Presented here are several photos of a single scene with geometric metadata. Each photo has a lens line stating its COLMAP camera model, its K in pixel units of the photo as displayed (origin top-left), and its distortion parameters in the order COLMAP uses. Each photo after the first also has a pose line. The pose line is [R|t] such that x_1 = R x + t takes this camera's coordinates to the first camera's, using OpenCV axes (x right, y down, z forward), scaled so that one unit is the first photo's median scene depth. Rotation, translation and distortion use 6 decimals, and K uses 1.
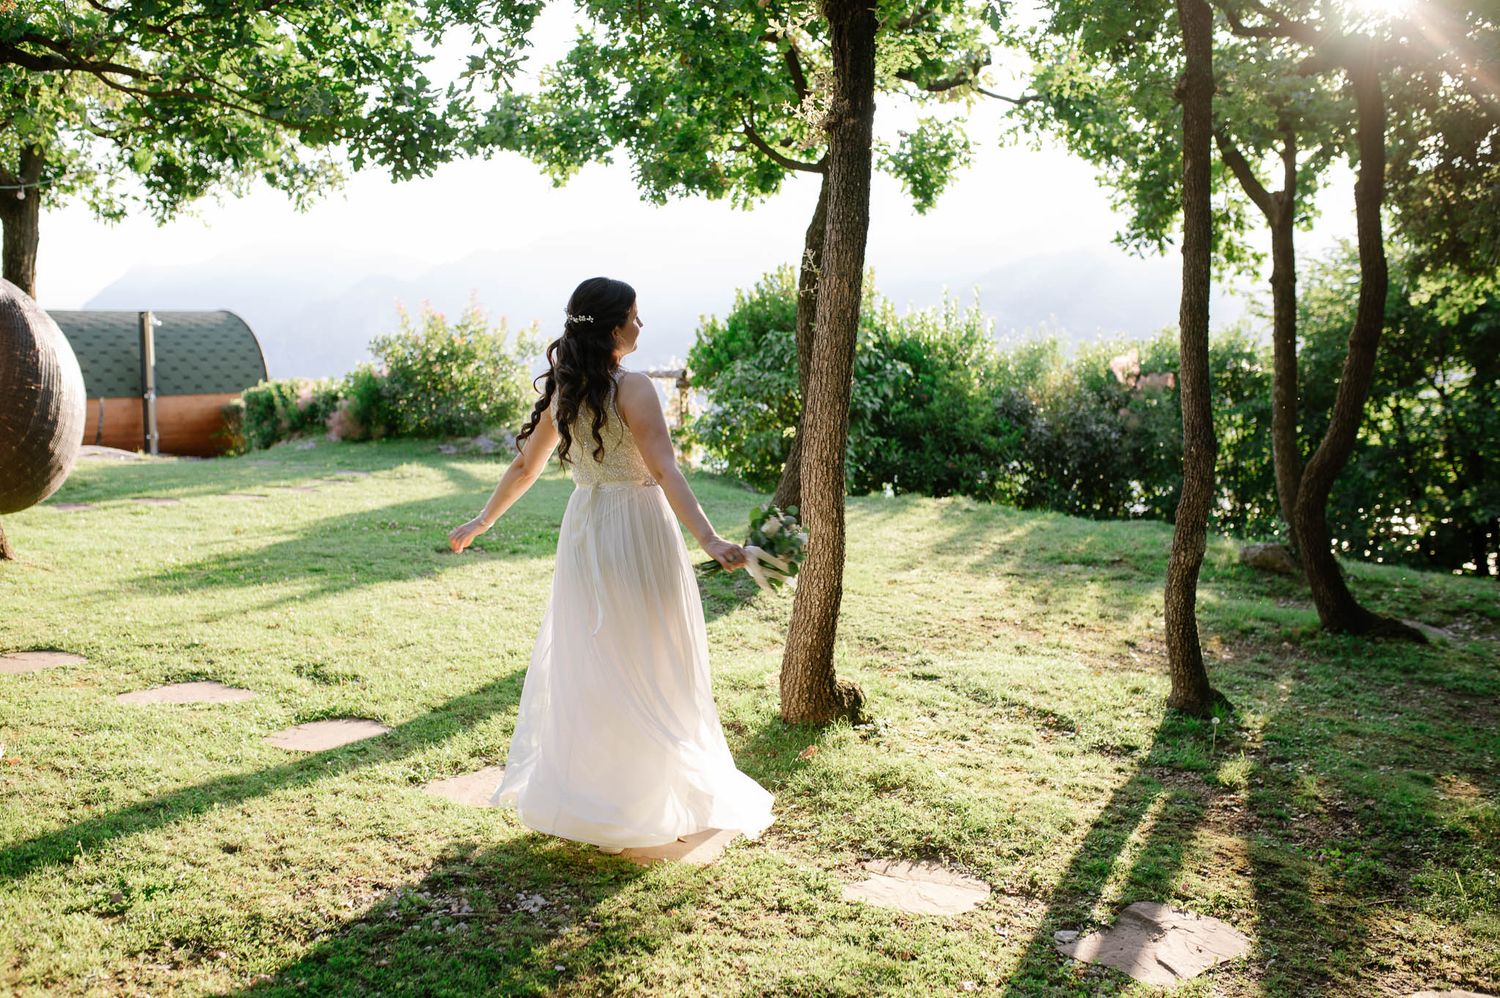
lens RADIAL K [[1427.5, 0, 750.0], [0, 1427.5, 499.0], [0, 0, 1]] dist [-0.073495, 0.085676]
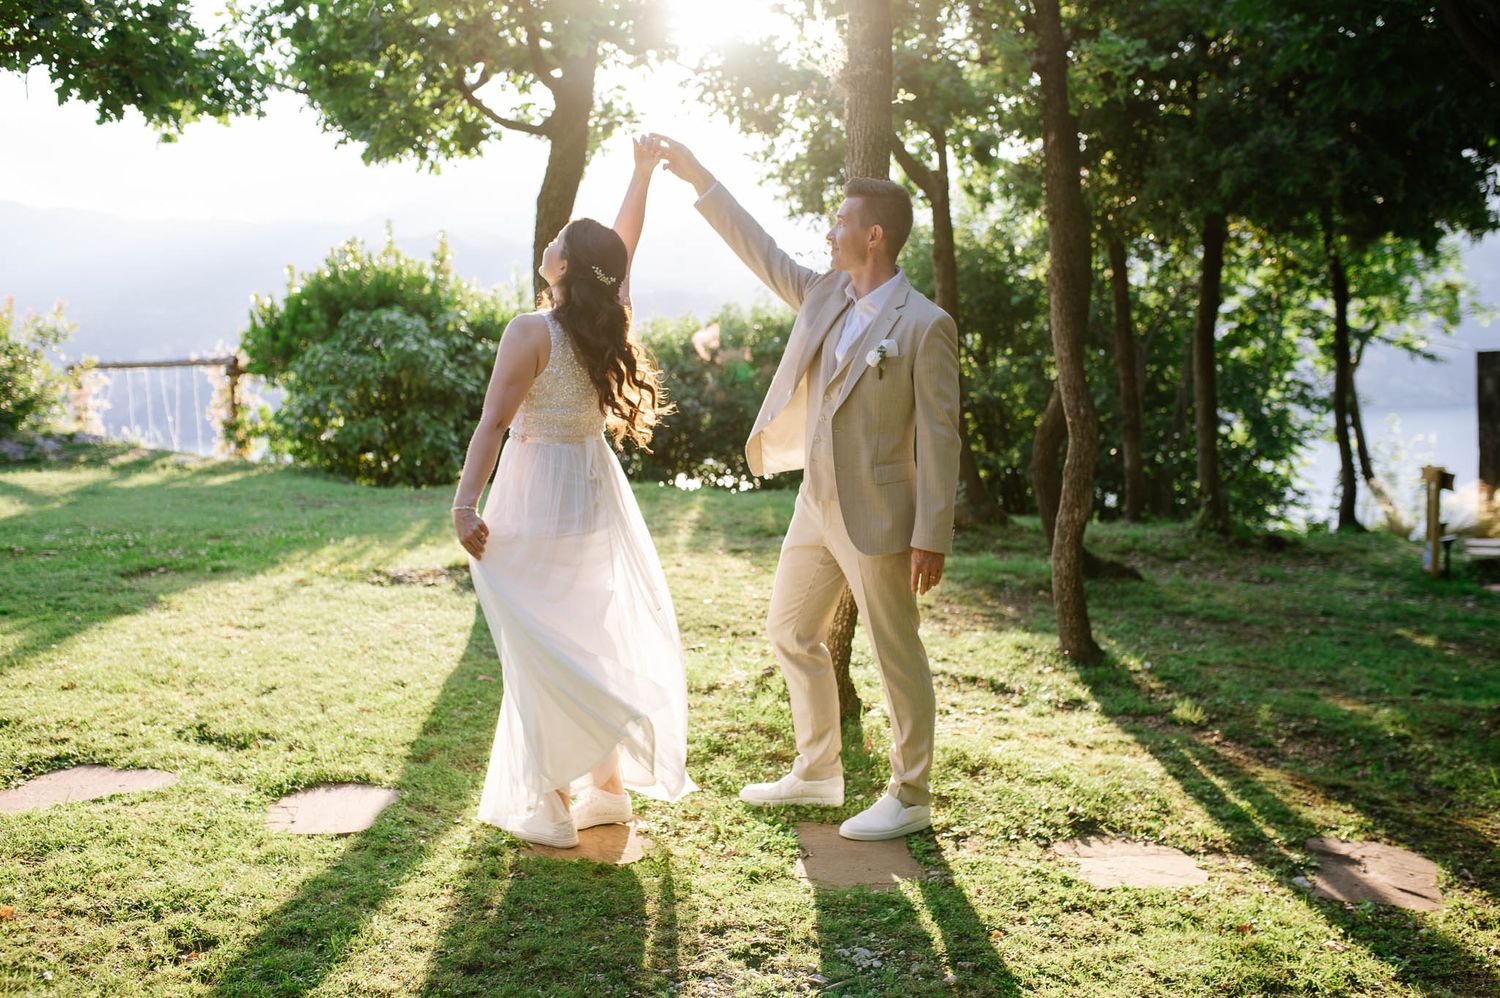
lens RADIAL K [[1427.6, 0, 765.9], [0, 1427.6, 484.5], [0, 0, 1]] dist [-0.072478, 0.083660]
pose [[0.900817, -0.060164, 0.430010, -0.249303], [0.059512, 0.998115, 0.014980, -0.007231], [-0.430101, 0.012097, 0.902700, 0.109312]]
